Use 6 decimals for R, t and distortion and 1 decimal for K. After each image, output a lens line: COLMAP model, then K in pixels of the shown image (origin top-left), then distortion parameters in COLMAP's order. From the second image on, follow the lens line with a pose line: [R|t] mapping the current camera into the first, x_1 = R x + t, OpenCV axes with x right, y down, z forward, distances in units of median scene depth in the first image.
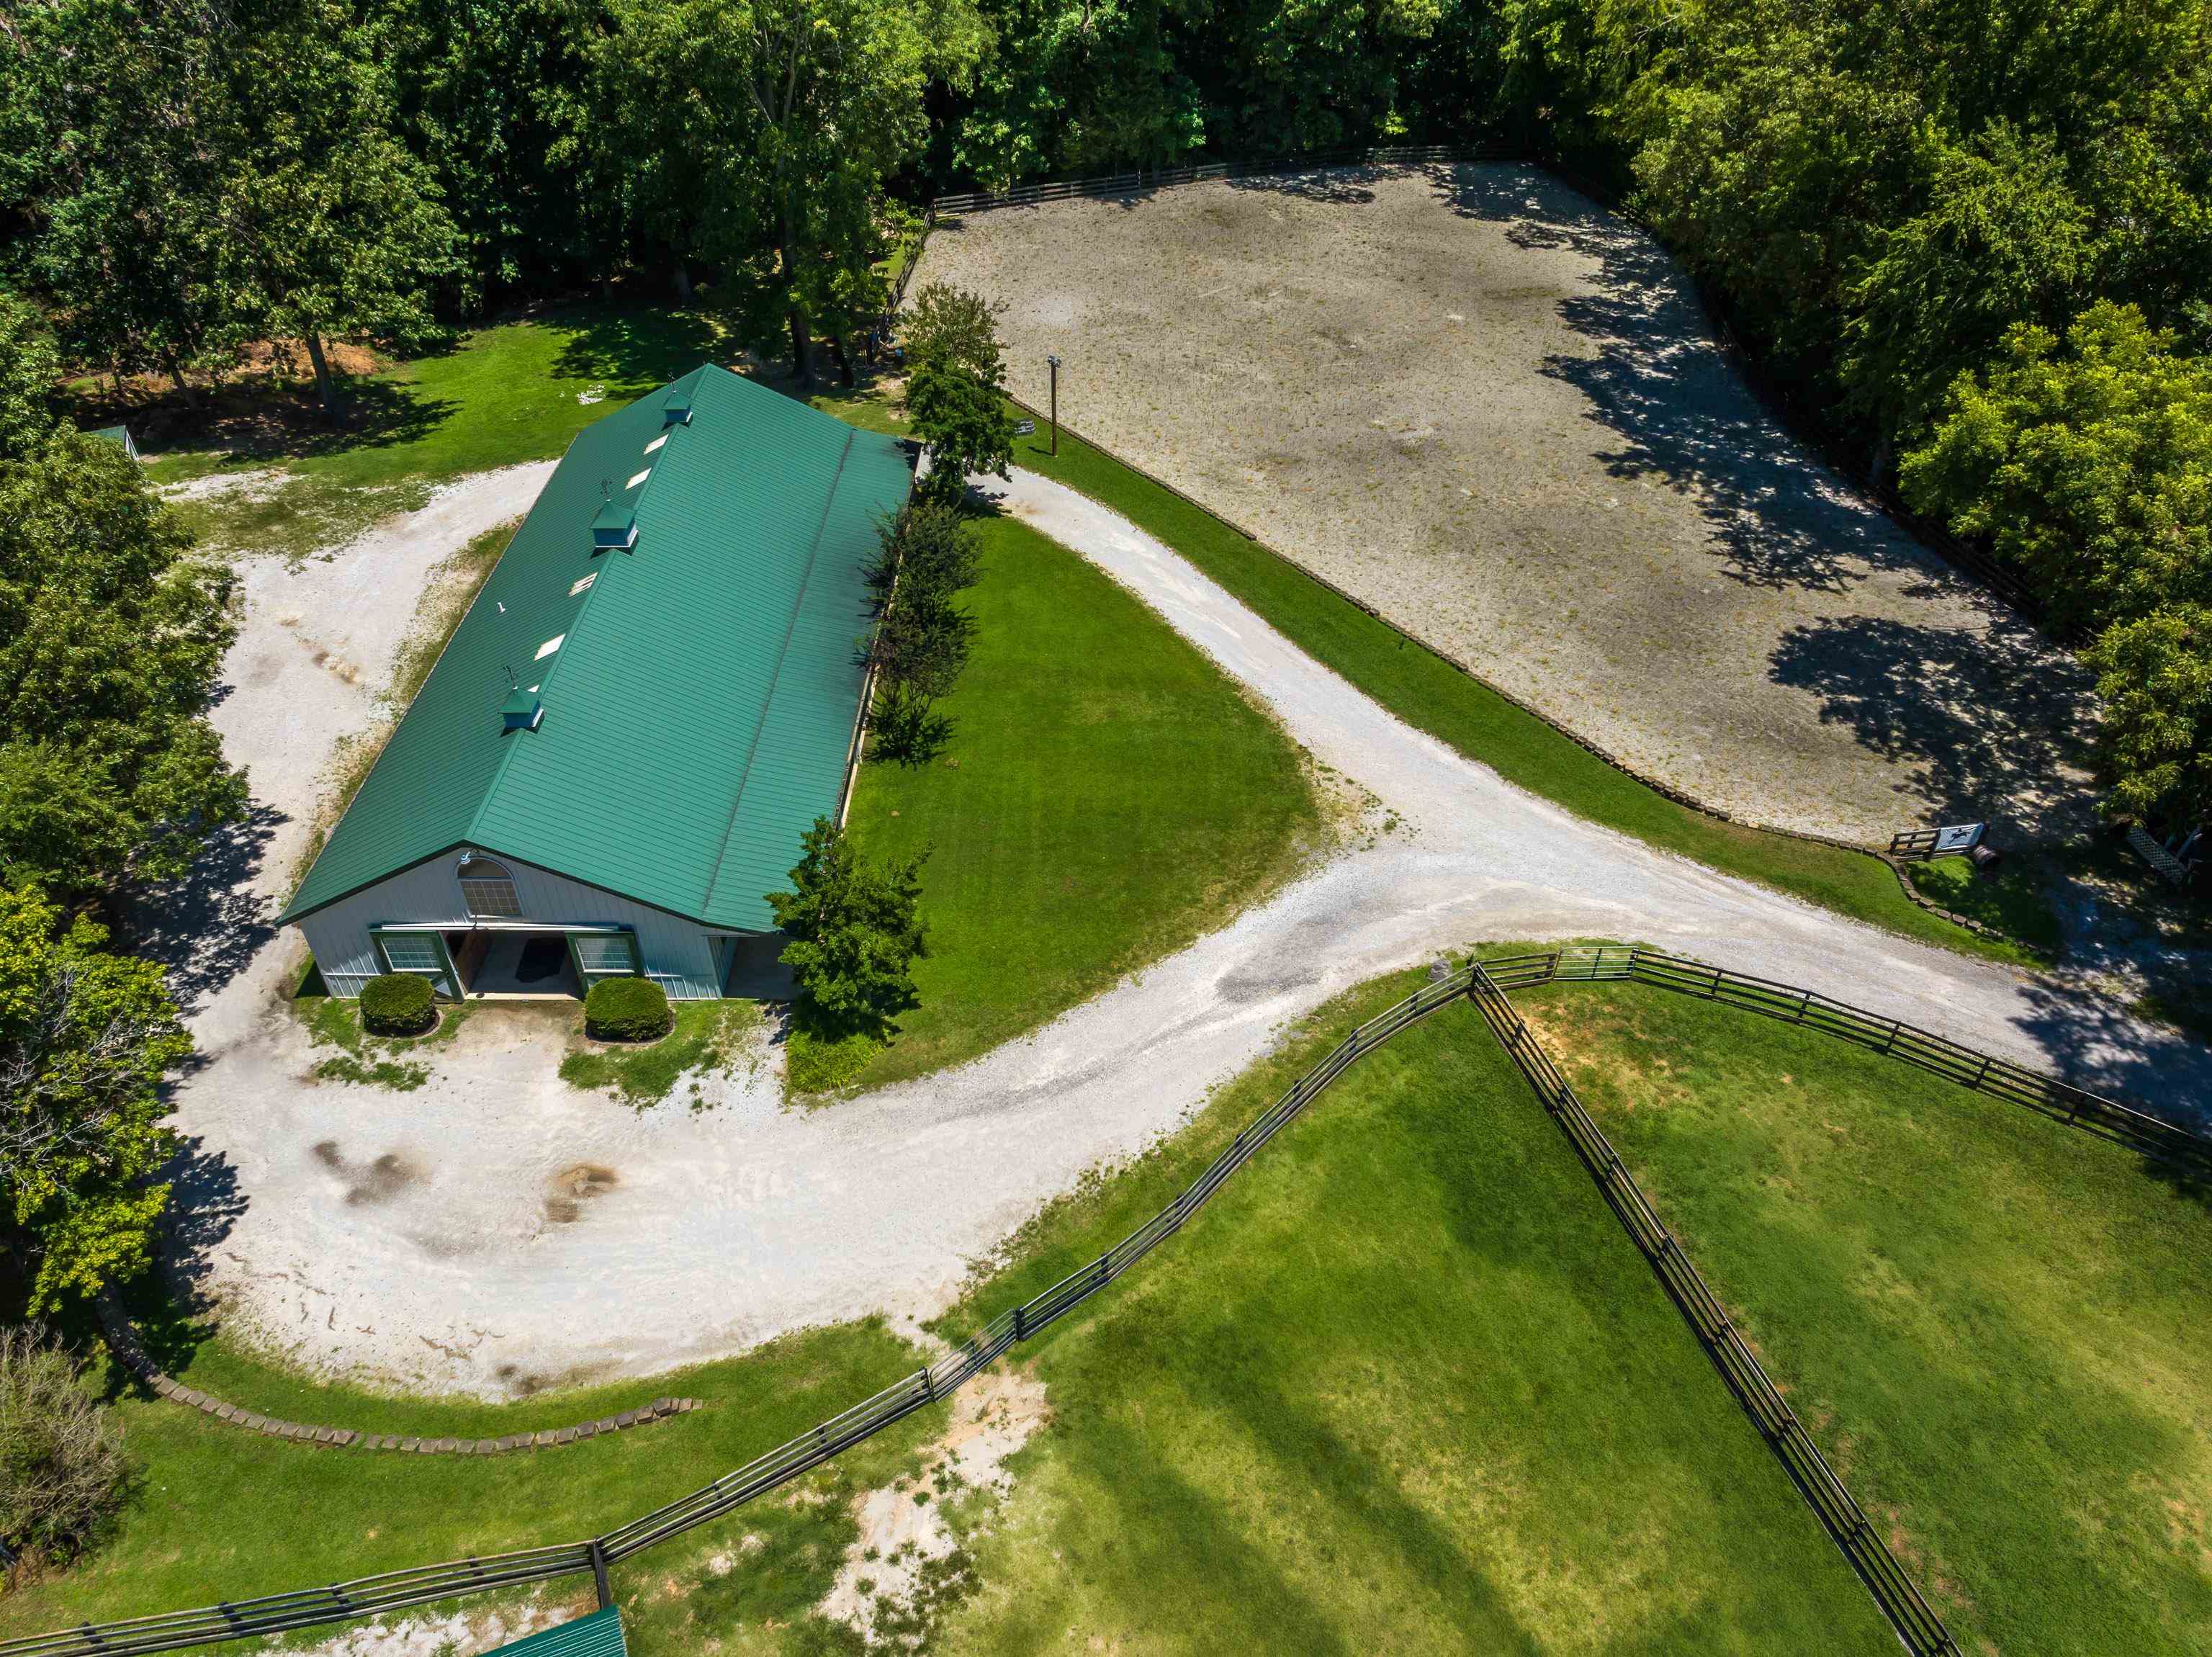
lens RADIAL K [[1595.6, 0, 1101.5], [0, 1595.6, 832.1], [0, 0, 1]] dist [-0.033871, 0.010701]
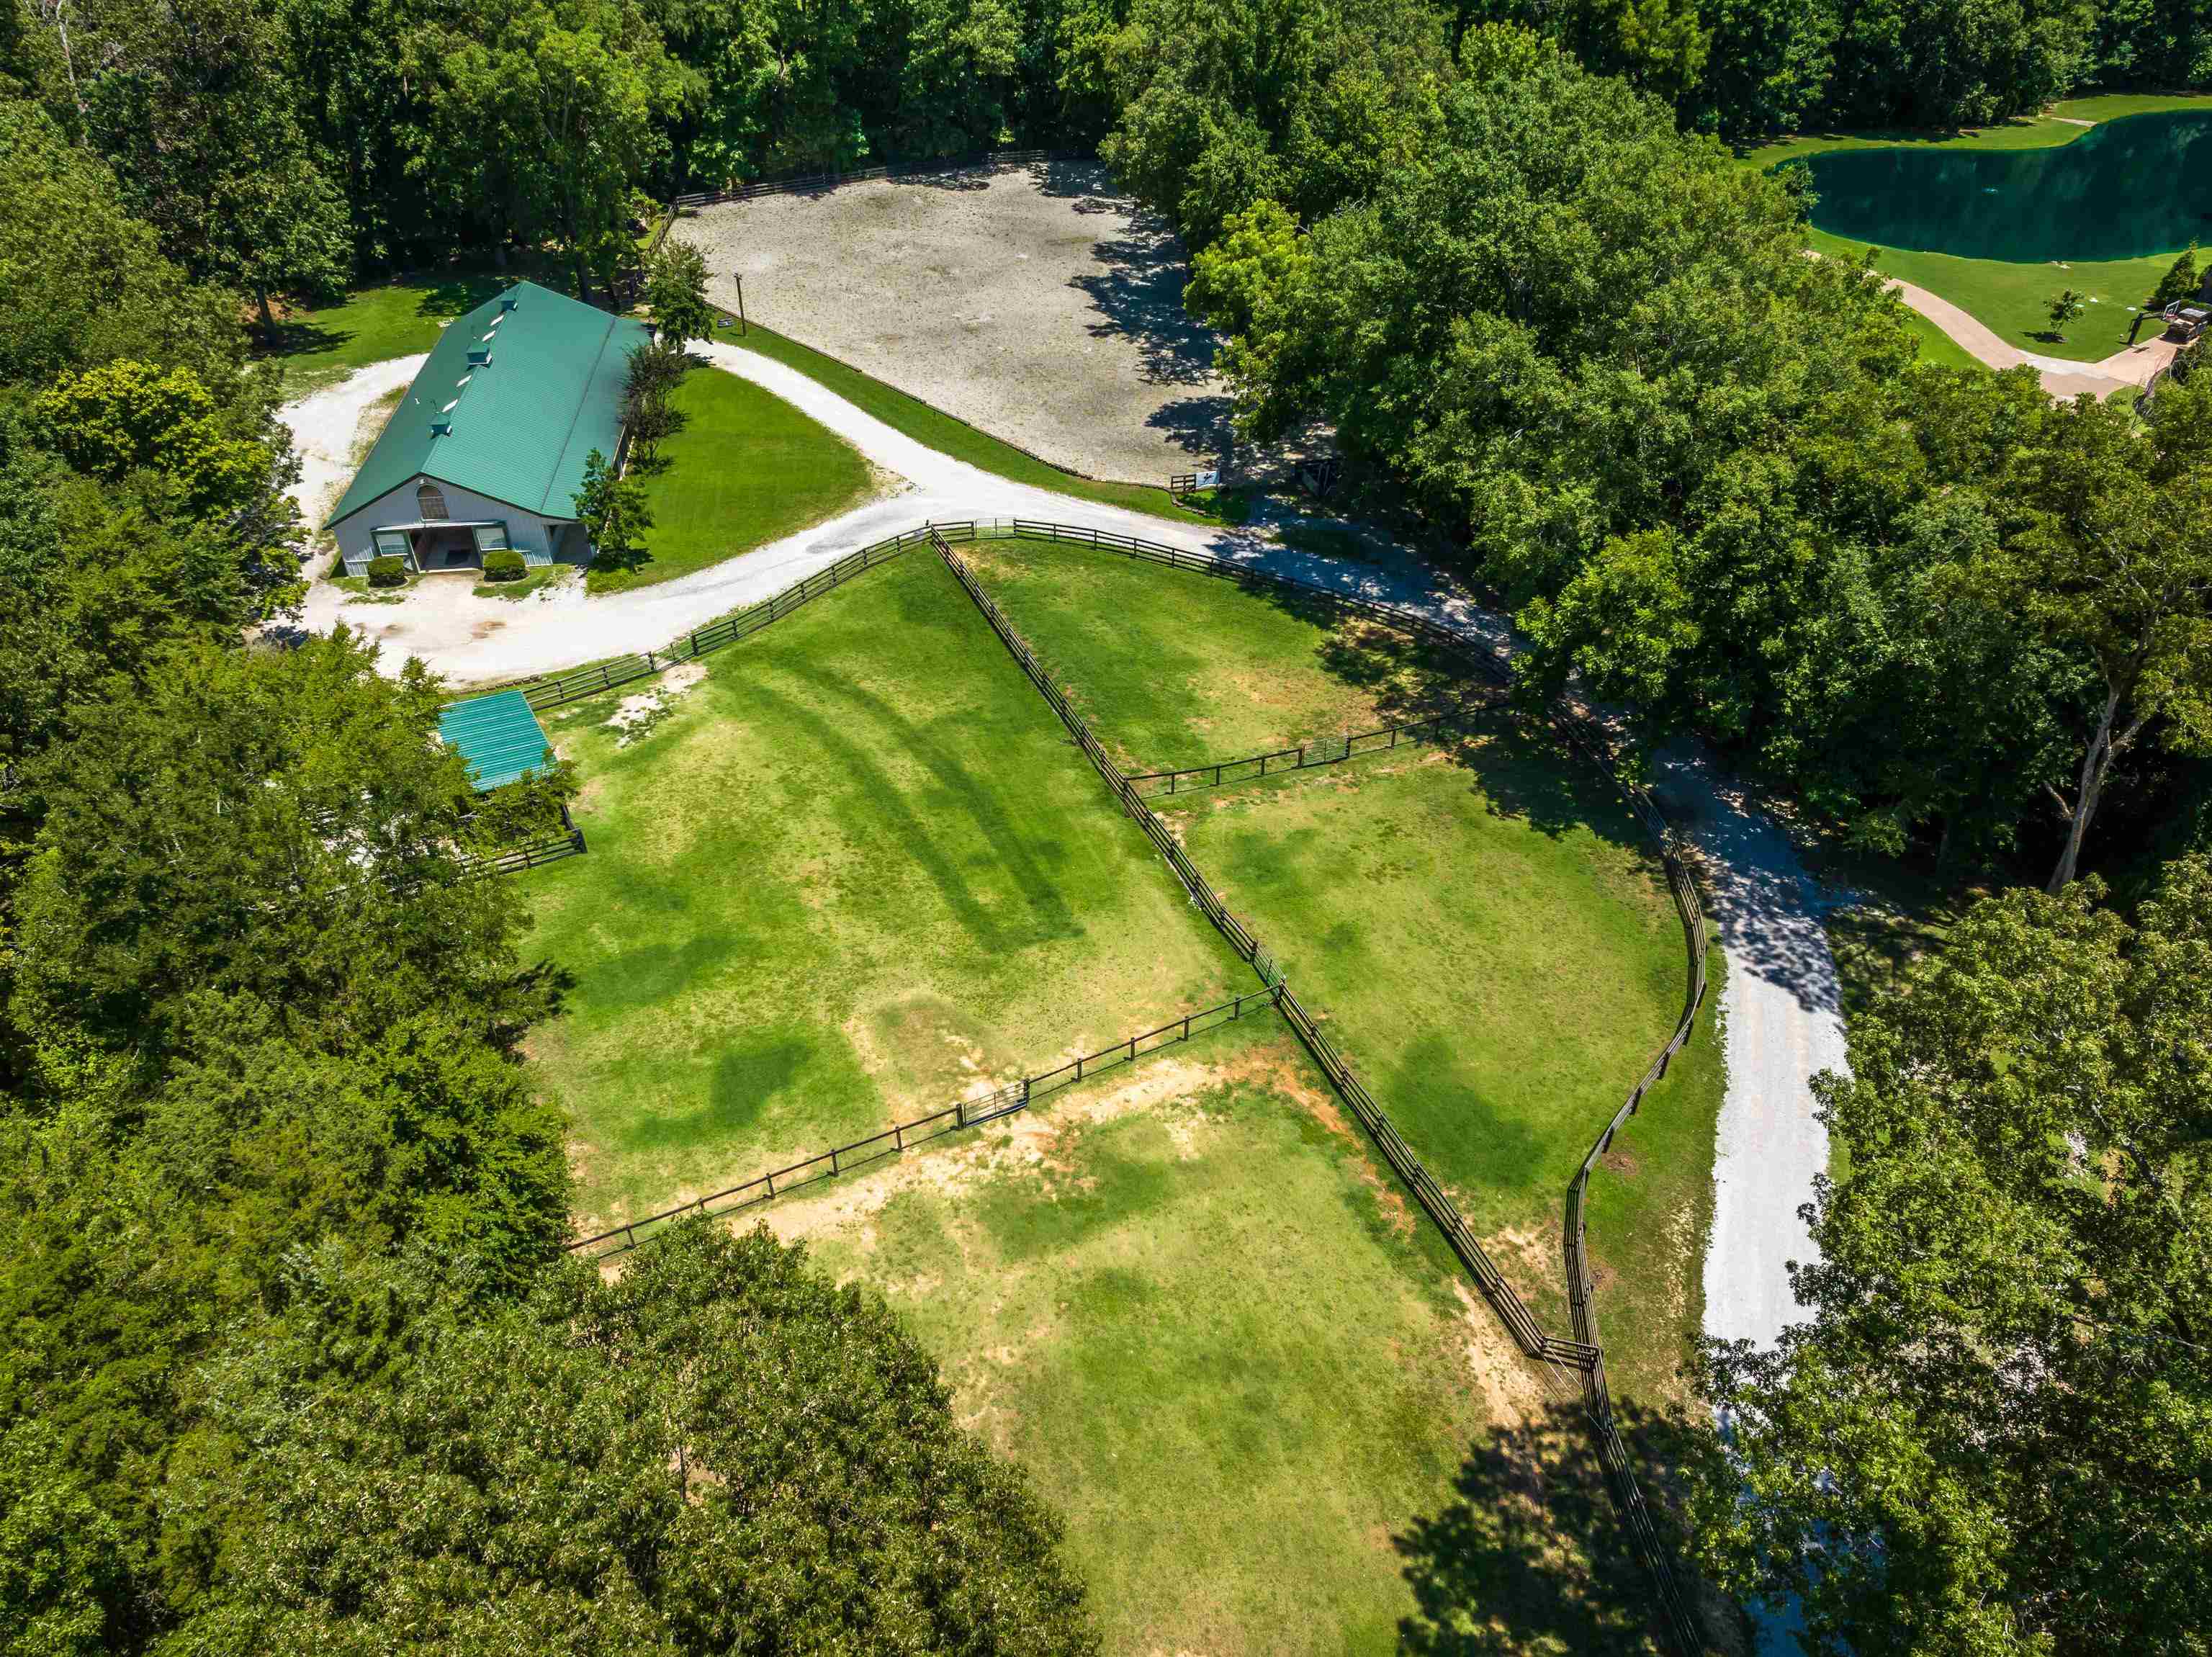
lens RADIAL K [[1595.6, 0, 1106.2], [0, 1595.6, 835.8], [0, 0, 1]] dist [-0.033871, 0.010701]
pose [[0.992770, -0.069902, 0.097579, 0.162601], [0.071762, 0.997299, -0.015671, 0.369548], [-0.096220, 0.022561, 0.995104, -0.728786]]
